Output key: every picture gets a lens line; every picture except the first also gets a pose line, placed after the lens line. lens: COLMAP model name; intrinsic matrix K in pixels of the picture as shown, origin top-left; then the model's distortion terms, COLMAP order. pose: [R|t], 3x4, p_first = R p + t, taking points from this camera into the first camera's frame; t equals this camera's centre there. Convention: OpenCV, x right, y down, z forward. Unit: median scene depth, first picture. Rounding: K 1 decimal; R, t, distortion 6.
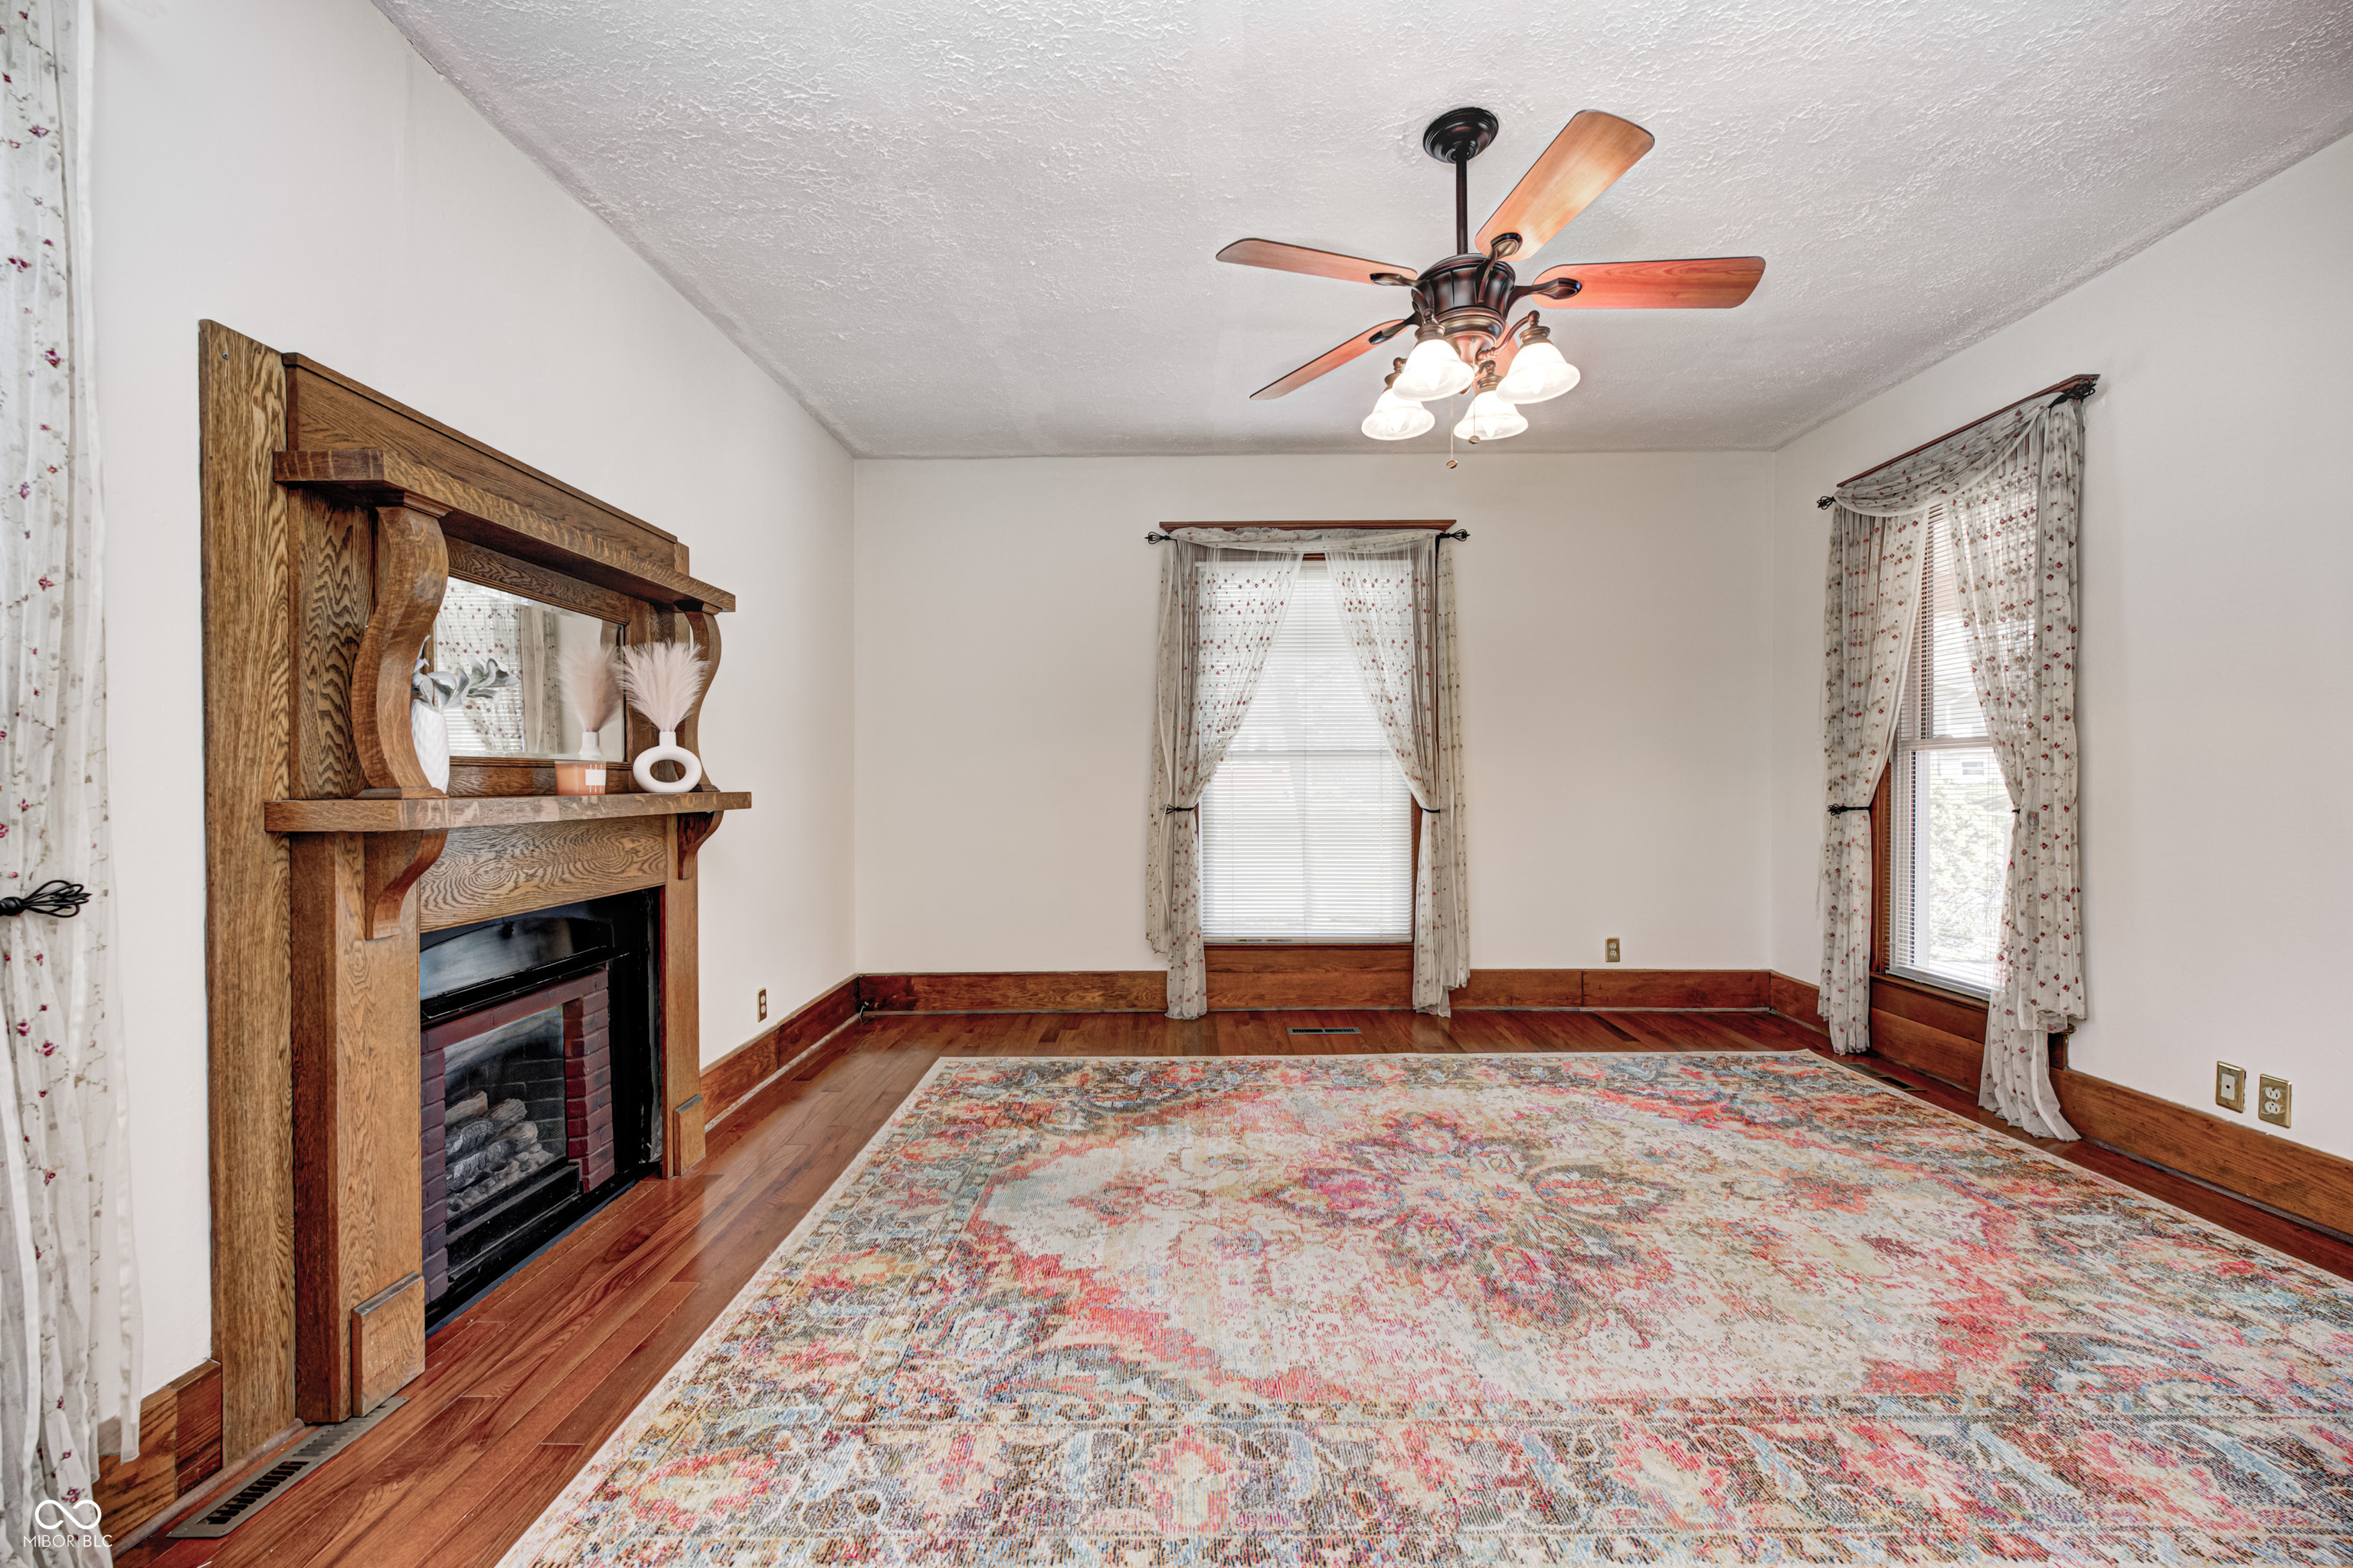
lens RADIAL K [[922.0, 0, 1177.6], [0, 922.0, 788.5], [0, 0, 1]] dist [-0.004080, 0.002378]
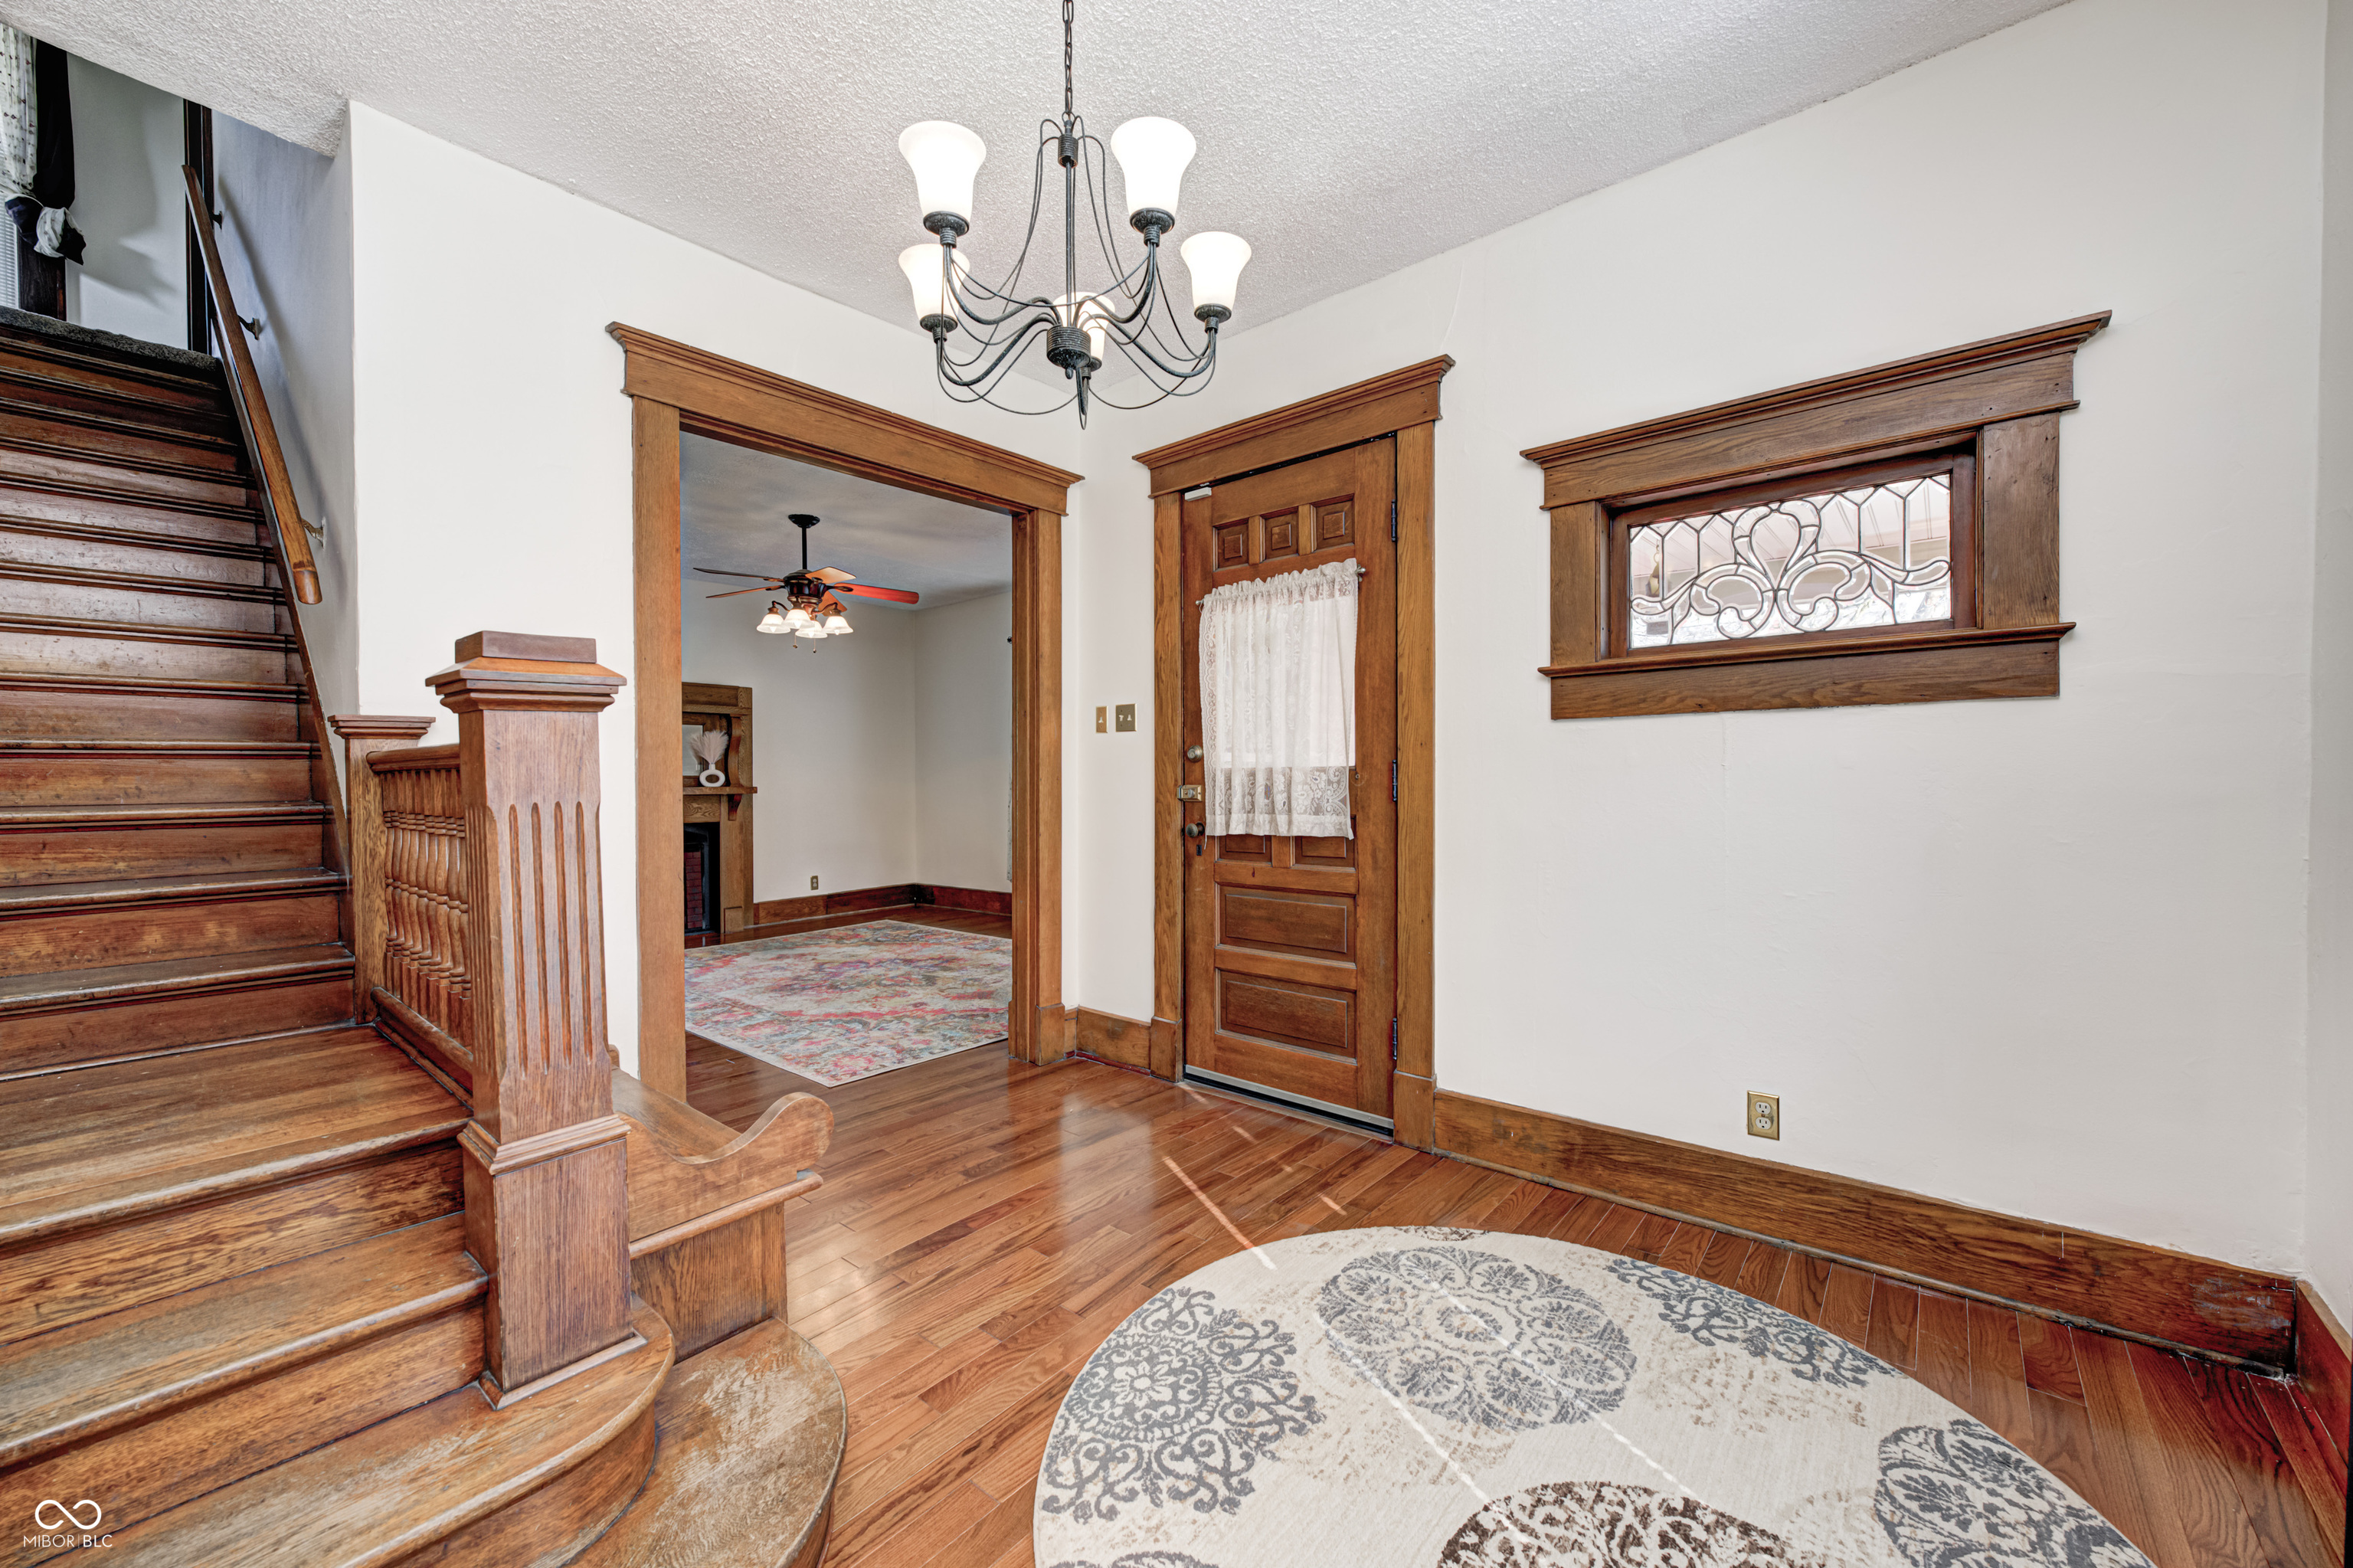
lens RADIAL K [[922.0, 0, 1177.6], [0, 922.0, 788.5], [0, 0, 1]] dist [-0.004080, 0.002378]
pose [[0.775115, 0.006160, -0.631791, 1.691817], [-0.002531, 0.999975, 0.006643, -0.008977], [0.631816, -0.003550, 0.775111, -0.173262]]
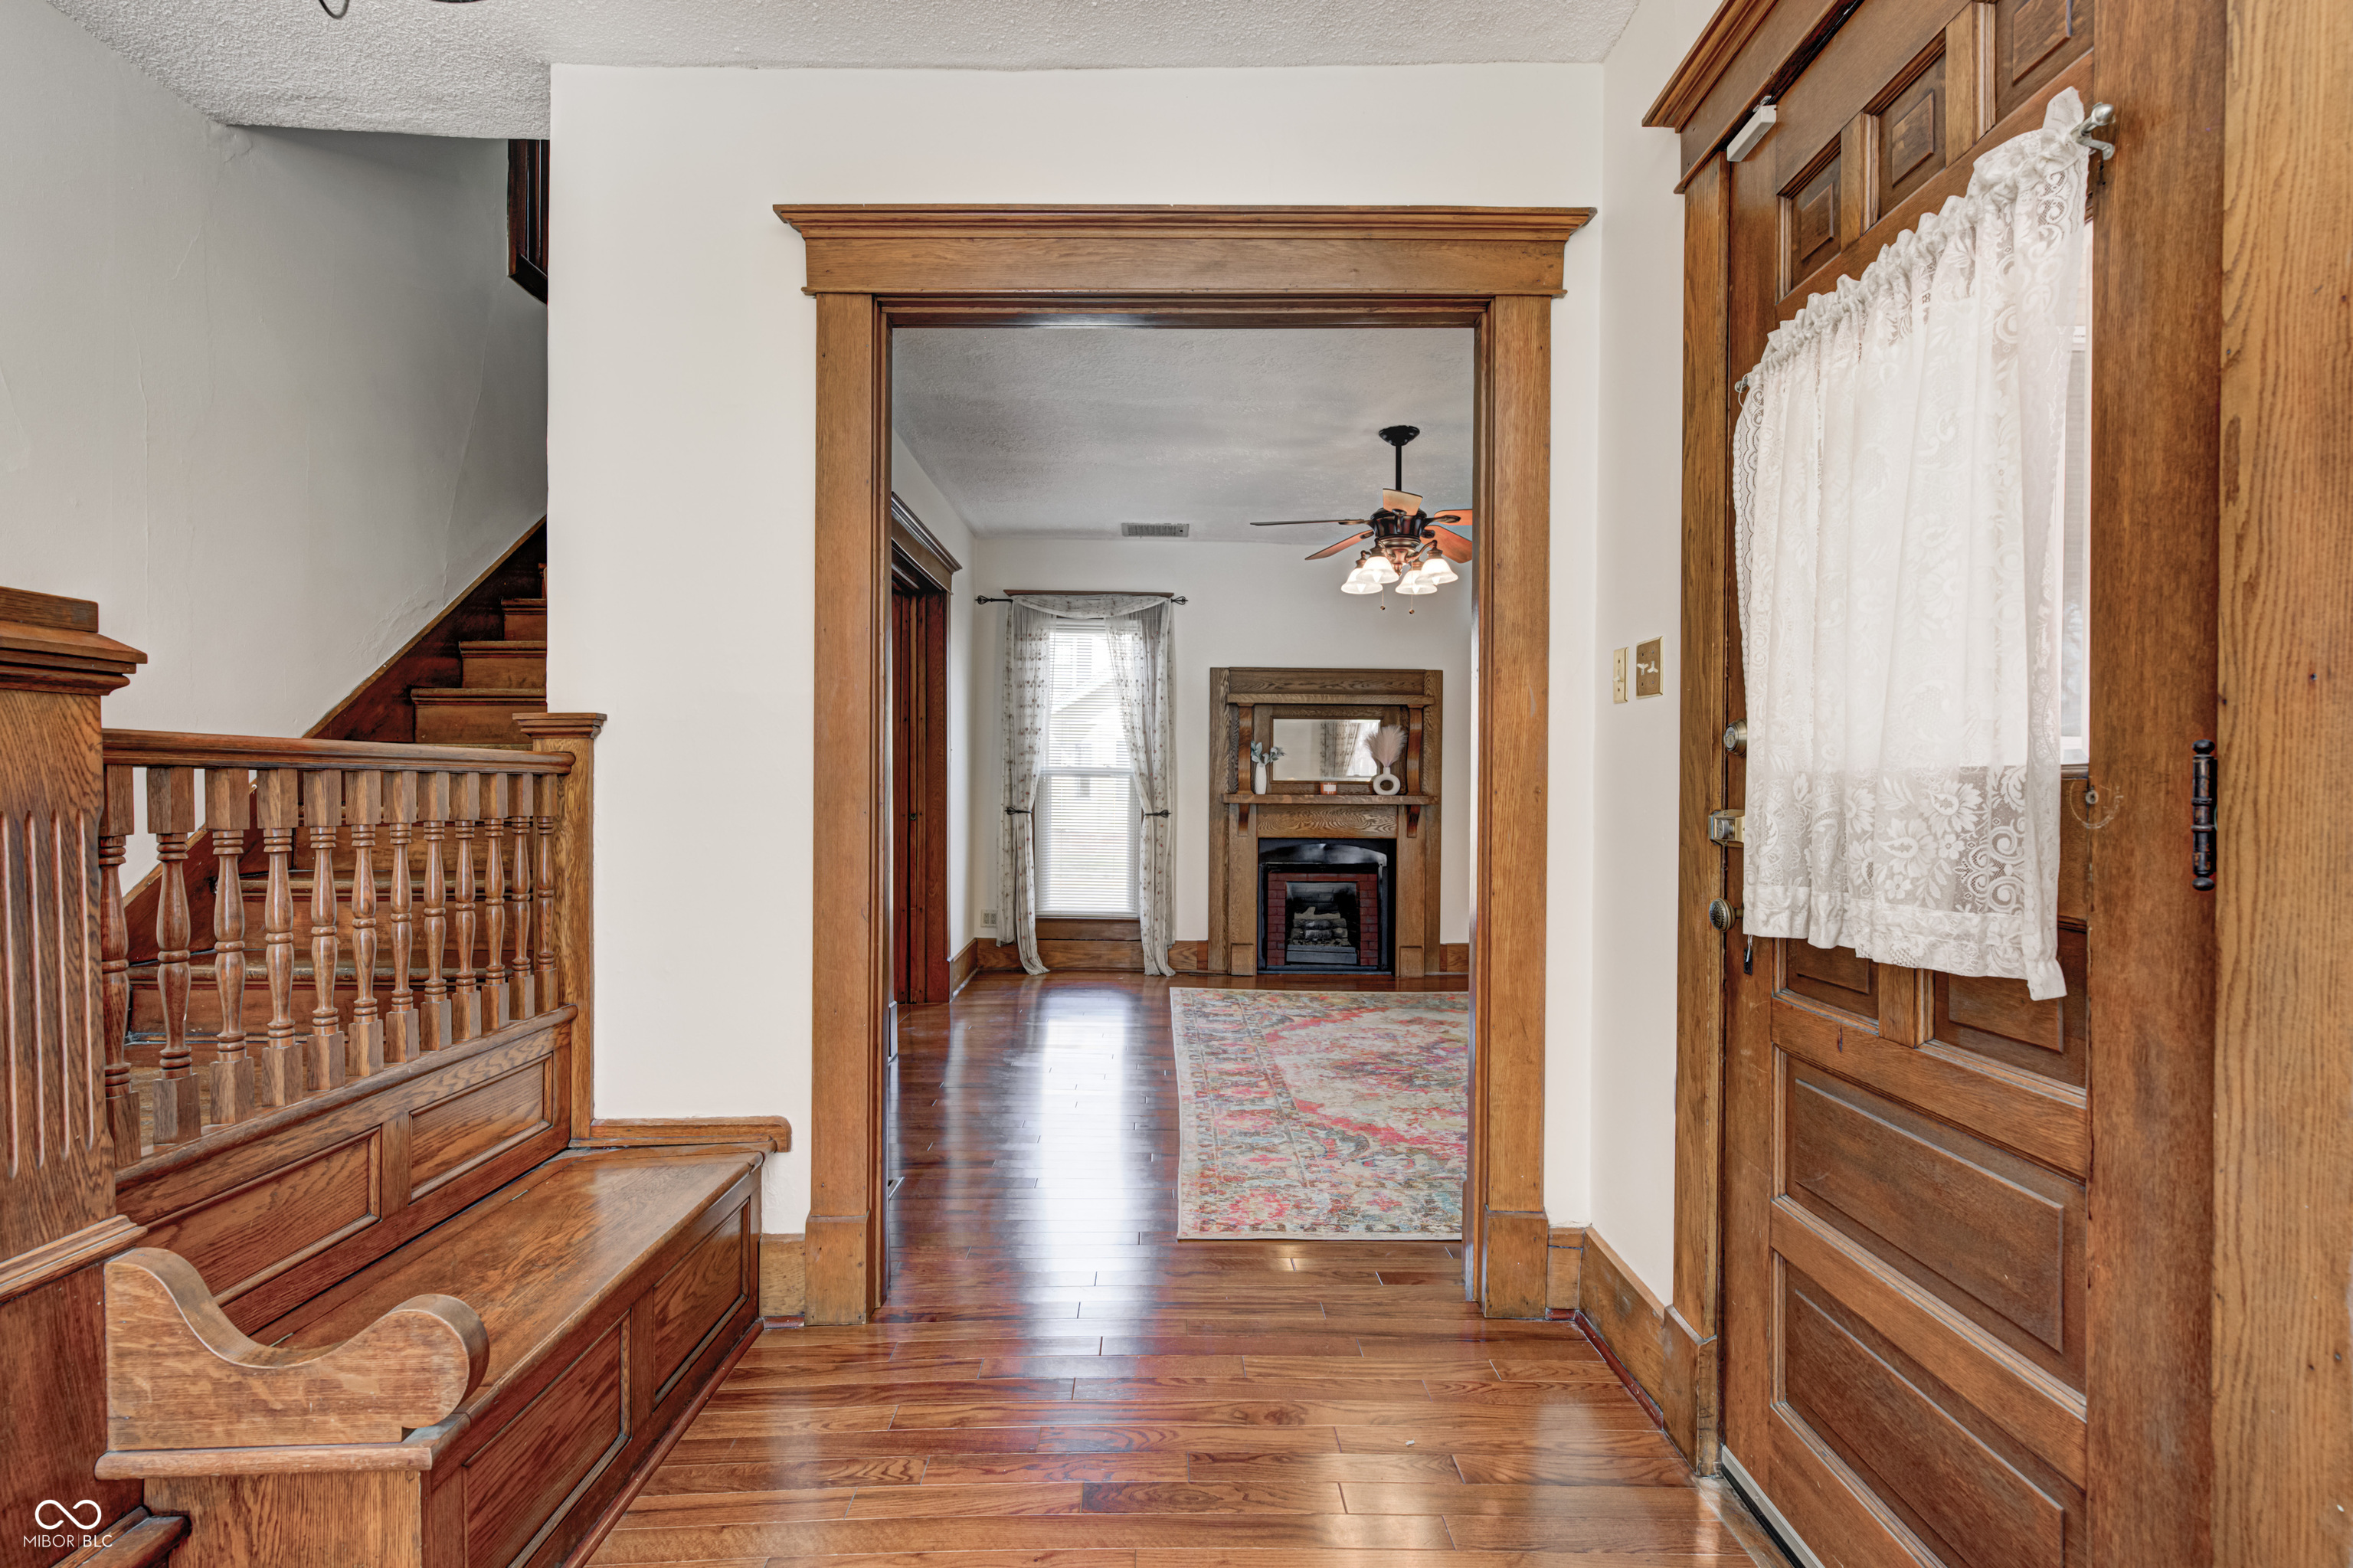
lens RADIAL K [[1111.1, 0, 1178.7], [0, 1111.1, 786.6], [0, 0, 1]] dist [0.007230, 0.001104]
pose [[0.025027, 0.005151, -0.999673, 1.590550], [-0.015110, 0.999874, 0.004774, -0.015724], [0.999573, 0.014985, 0.025102, 0.340529]]
